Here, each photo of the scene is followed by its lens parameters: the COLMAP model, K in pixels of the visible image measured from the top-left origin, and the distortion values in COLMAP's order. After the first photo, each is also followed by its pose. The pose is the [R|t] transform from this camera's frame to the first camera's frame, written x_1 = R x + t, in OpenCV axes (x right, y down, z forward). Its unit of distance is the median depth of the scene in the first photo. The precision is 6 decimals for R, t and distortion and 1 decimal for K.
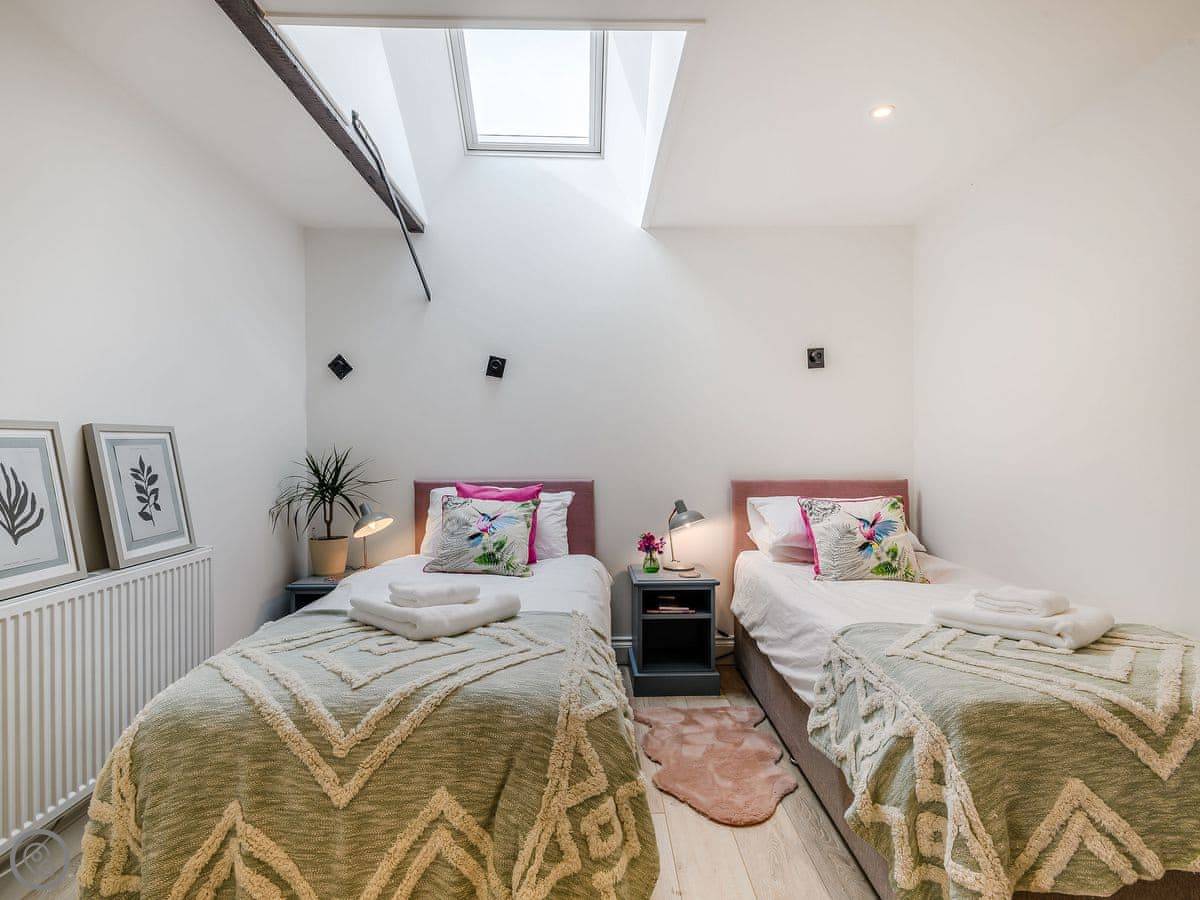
lens RADIAL K [[649.1, 0, 599.5], [0, 649.1, 450.2], [0, 0, 1]] dist [0.013770, -0.001550]
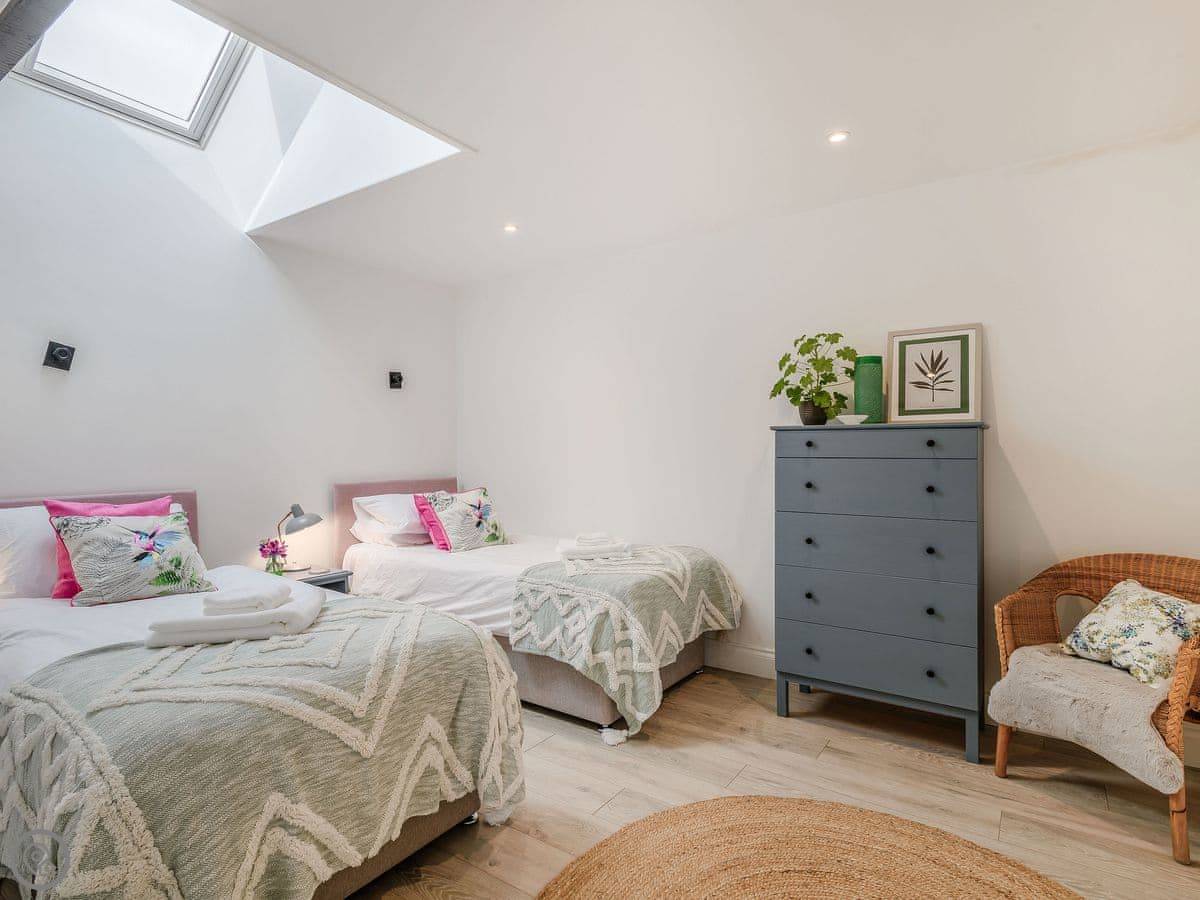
lens RADIAL K [[649.1, 0, 598.0], [0, 649.1, 448.9], [0, 0, 1]] dist [0.013770, -0.001550]
pose [[0.579659, 0.000086, 0.814859, -0.877401], [0.011204, 0.999905, -0.008075, 0.001804], [-0.814782, 0.013811, 0.579603, -0.025861]]
